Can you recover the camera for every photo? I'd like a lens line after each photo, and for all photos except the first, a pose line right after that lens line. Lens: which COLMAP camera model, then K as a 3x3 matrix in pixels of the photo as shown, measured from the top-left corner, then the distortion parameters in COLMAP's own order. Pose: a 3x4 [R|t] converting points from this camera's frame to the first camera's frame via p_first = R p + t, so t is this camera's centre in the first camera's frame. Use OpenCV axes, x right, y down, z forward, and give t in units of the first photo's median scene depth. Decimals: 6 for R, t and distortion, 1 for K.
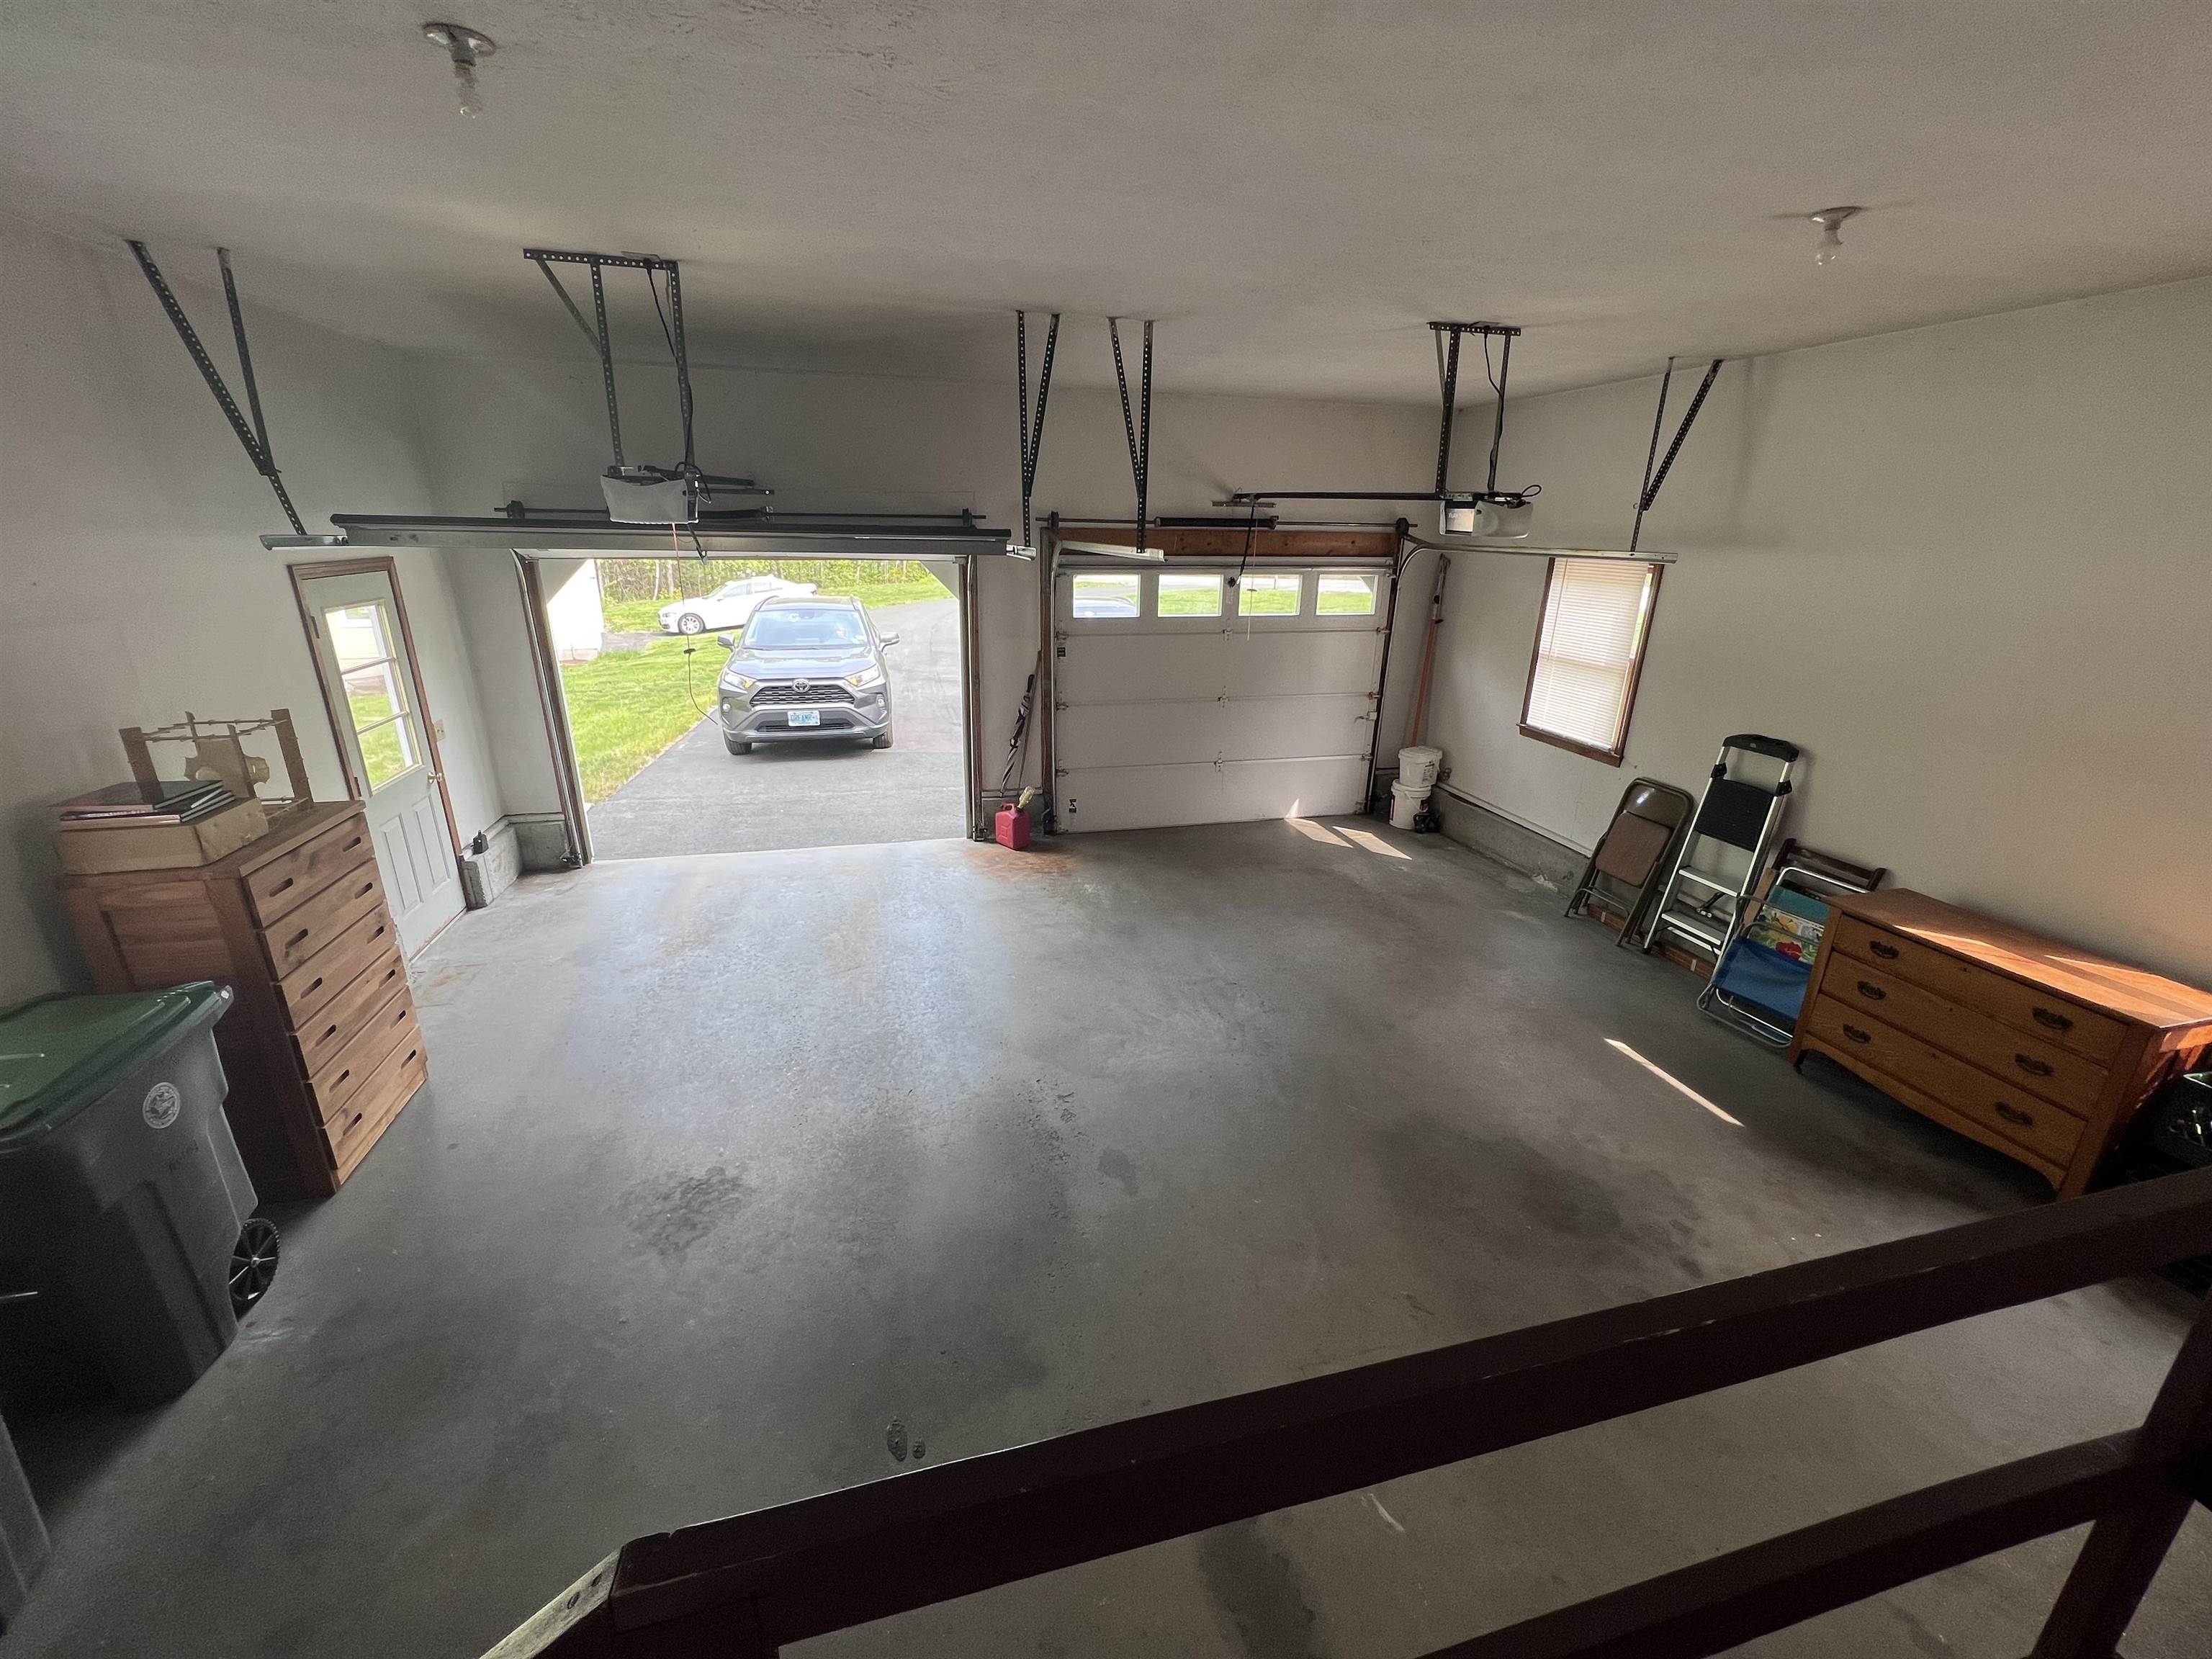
lens RADIAL K [[887.6, 0, 1100.5], [0, 887.6, 832.6], [0, 0, 1]] dist [-0.000570, -0.000333]
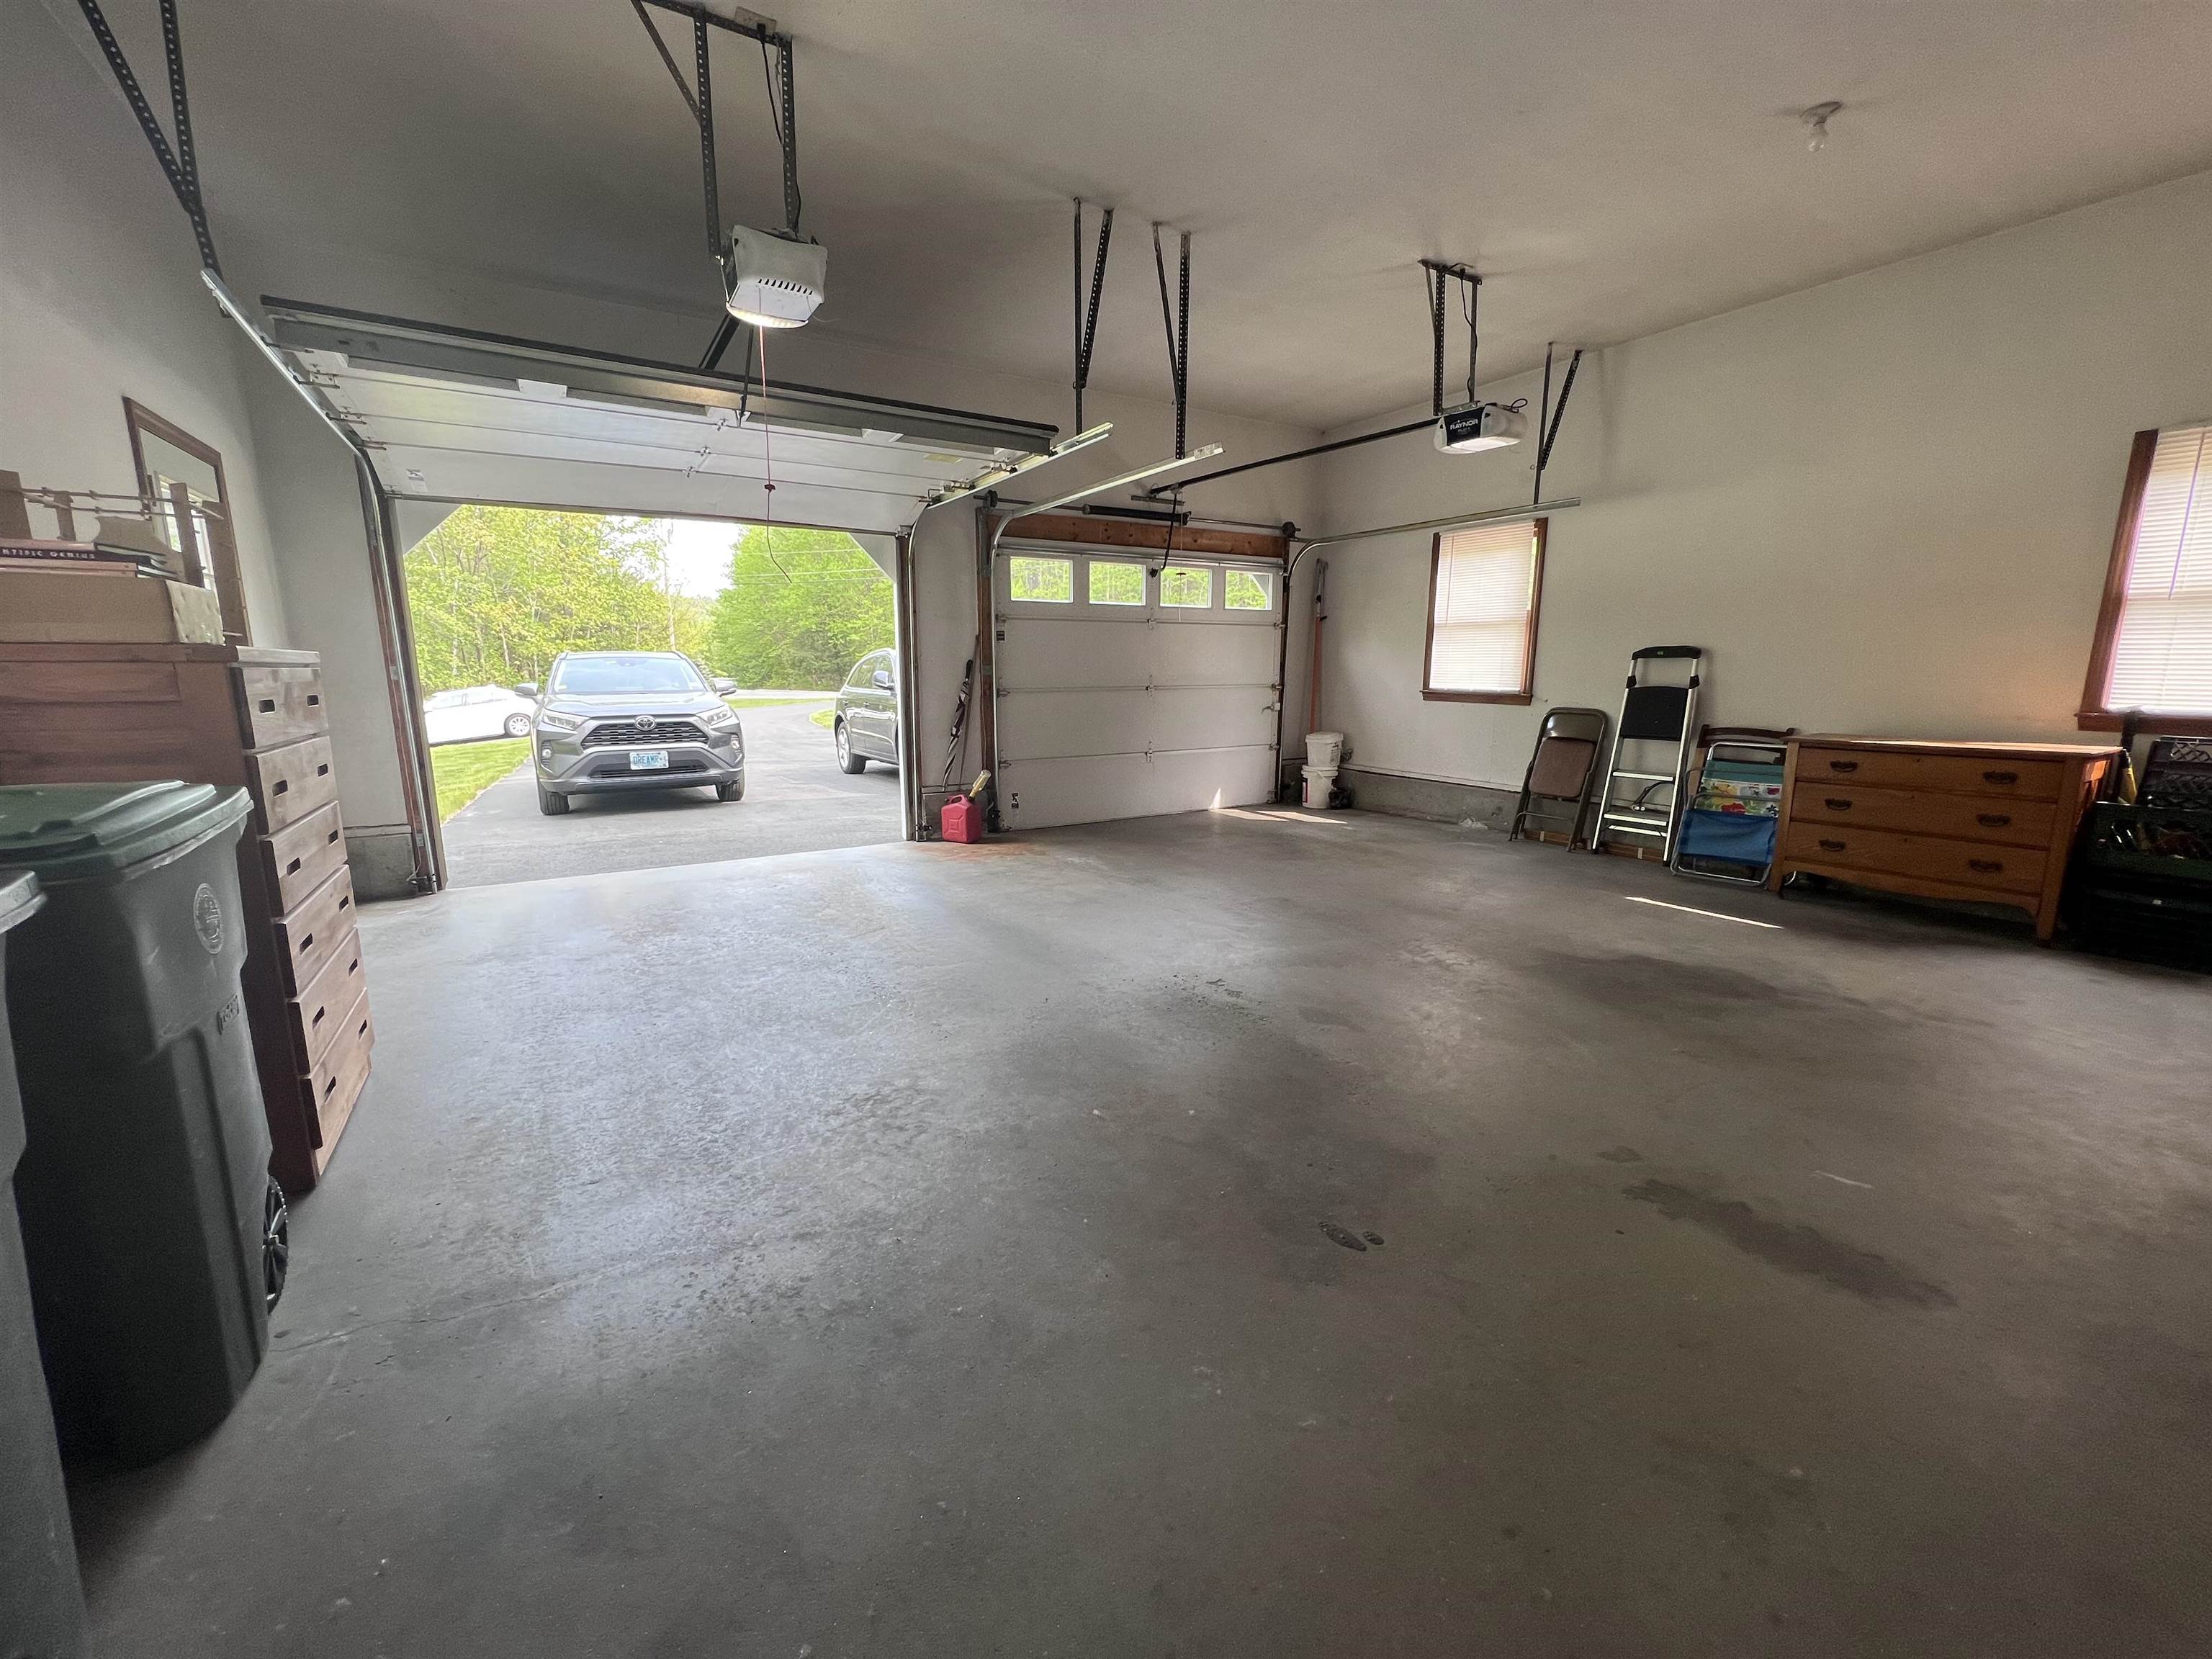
lens RADIAL K [[887.6, 0, 1101.7], [0, 887.6, 830.1], [0, 0, 1]] dist [-0.000570, -0.000333]
pose [[0.955116, -0.069641, 0.287930, -0.252176], [0.111506, 0.985006, -0.131642, 0.157433], [-0.274445, 0.157839, 0.948560, 0.092386]]
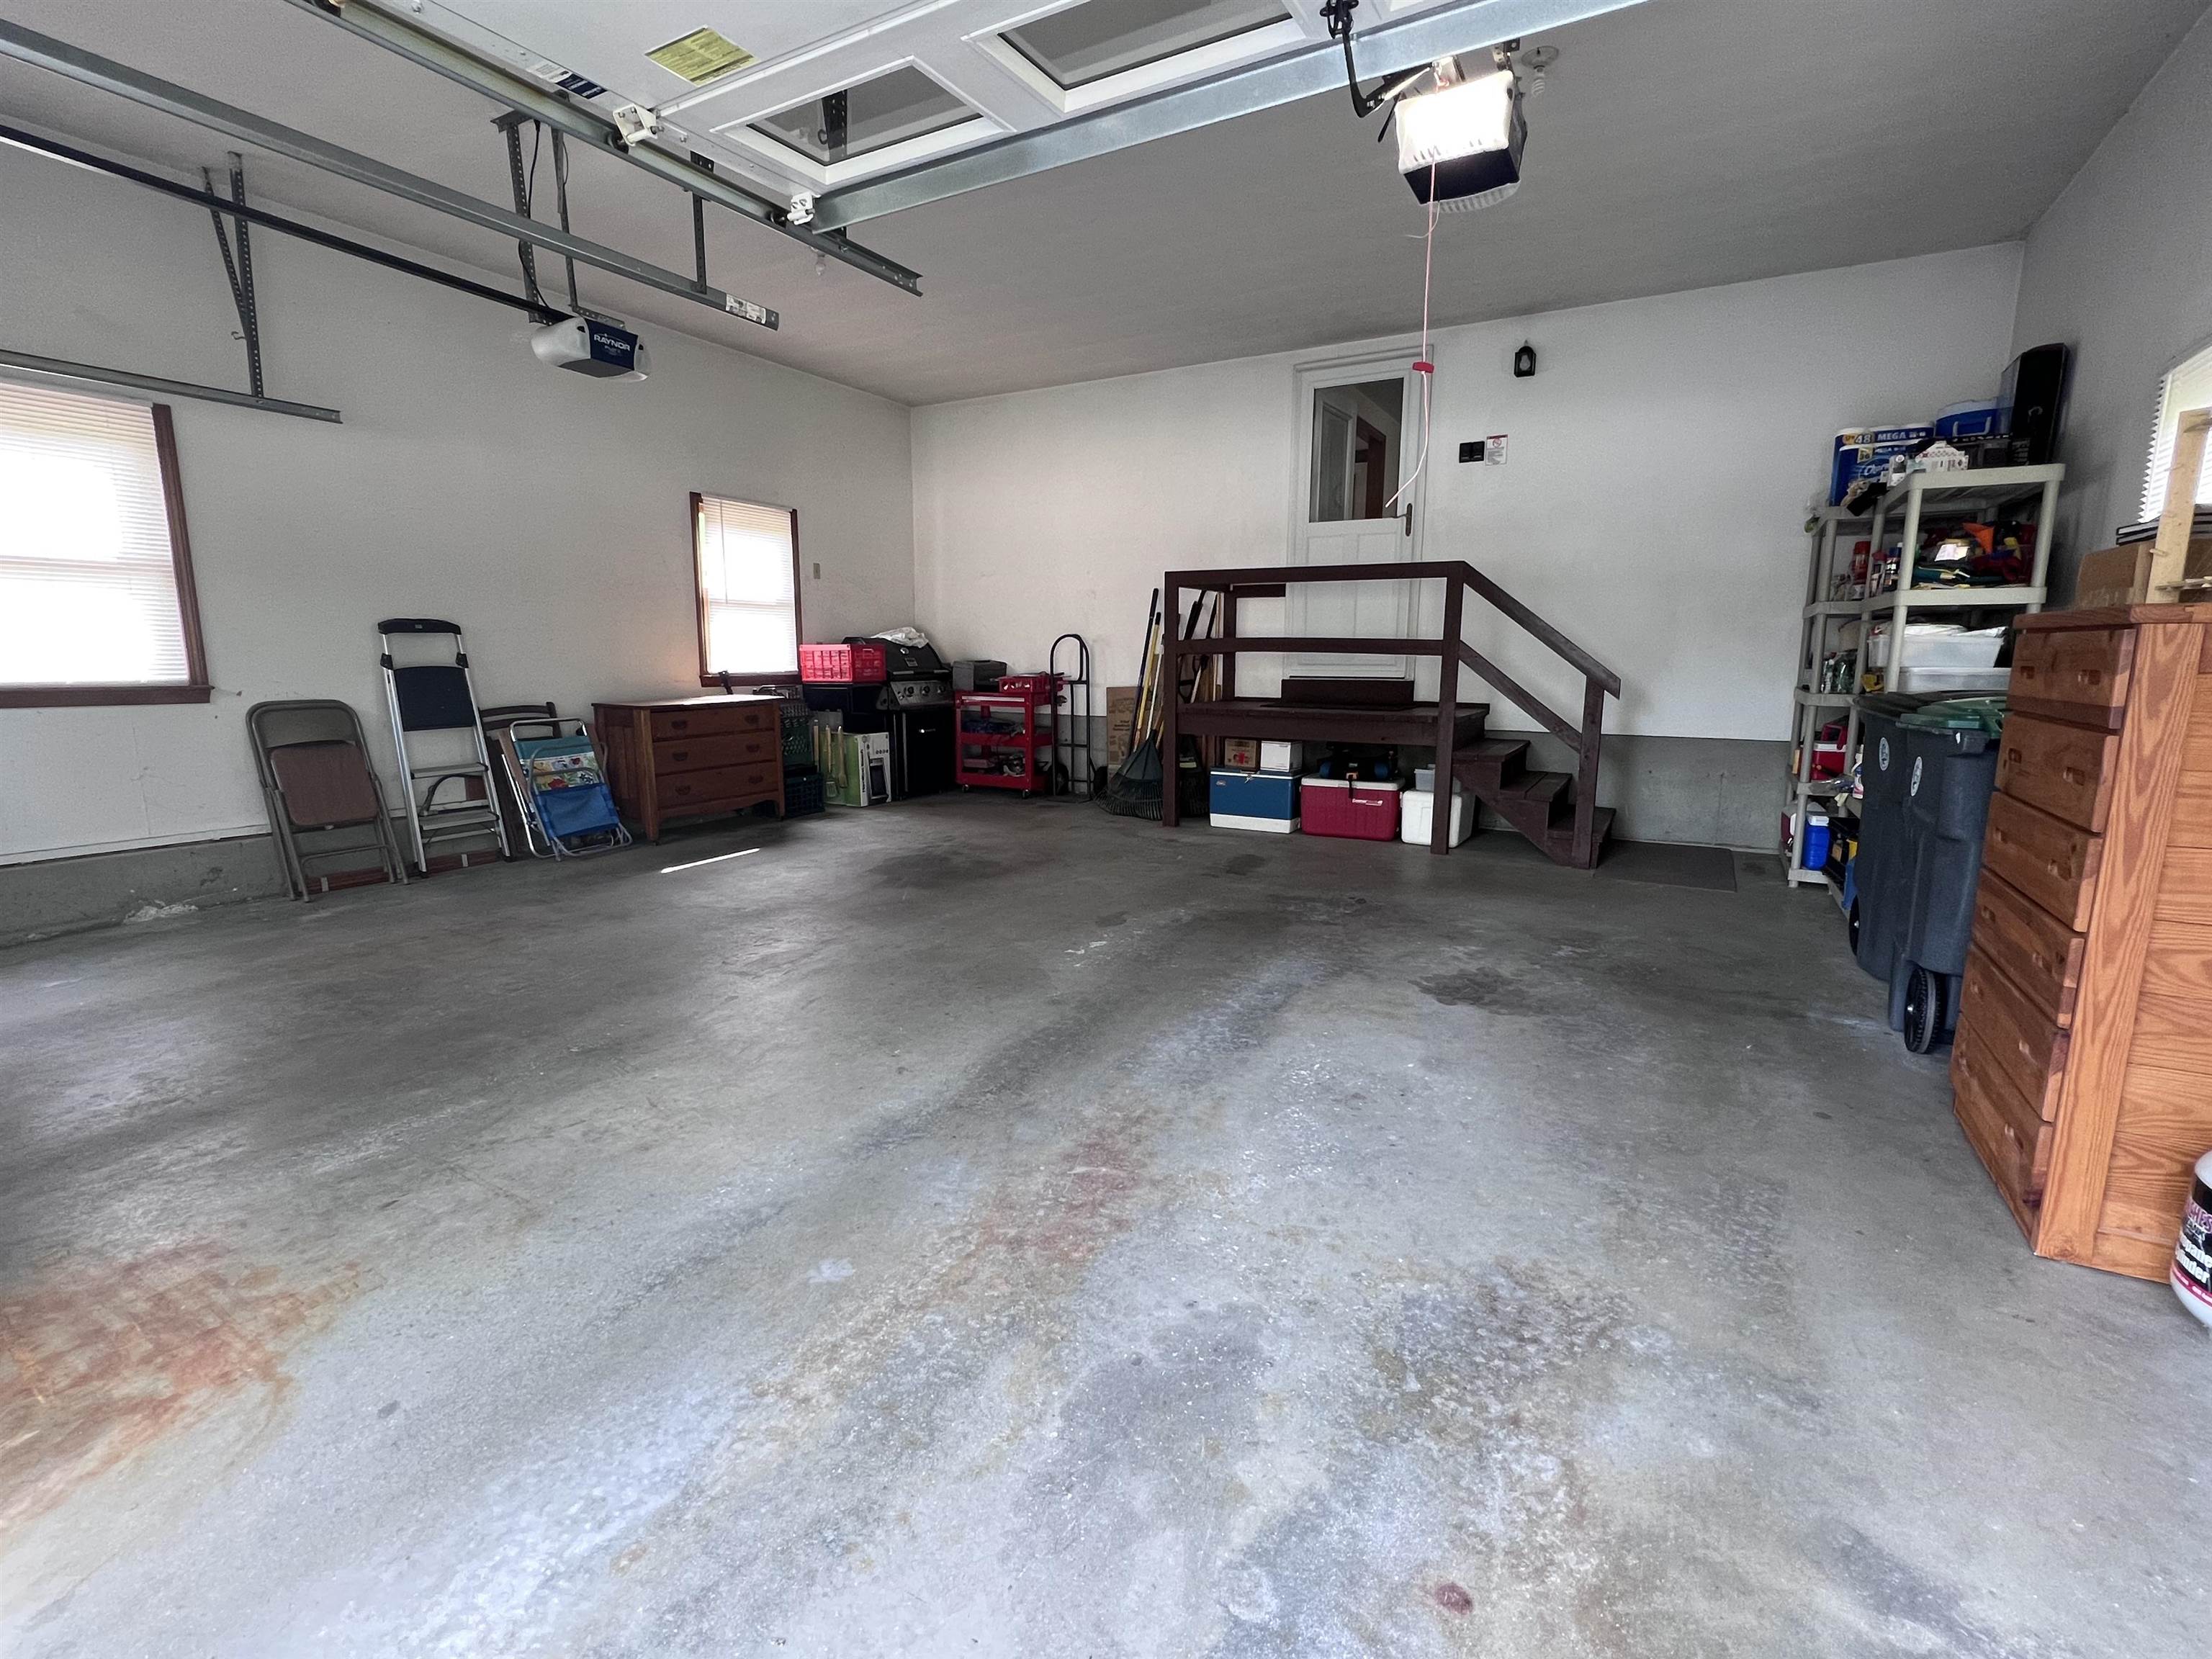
lens RADIAL K [[1007.3, 0, 1102.7], [0, 1007.3, 823.0], [0, 0, 1]] dist [-0.001246, -0.000259]
pose [[-0.726331, -0.129546, 0.675027, -0.467883], [0.214399, 0.890380, 0.401569, -0.145784], [-0.653052, 0.436397, -0.618935, 0.986336]]
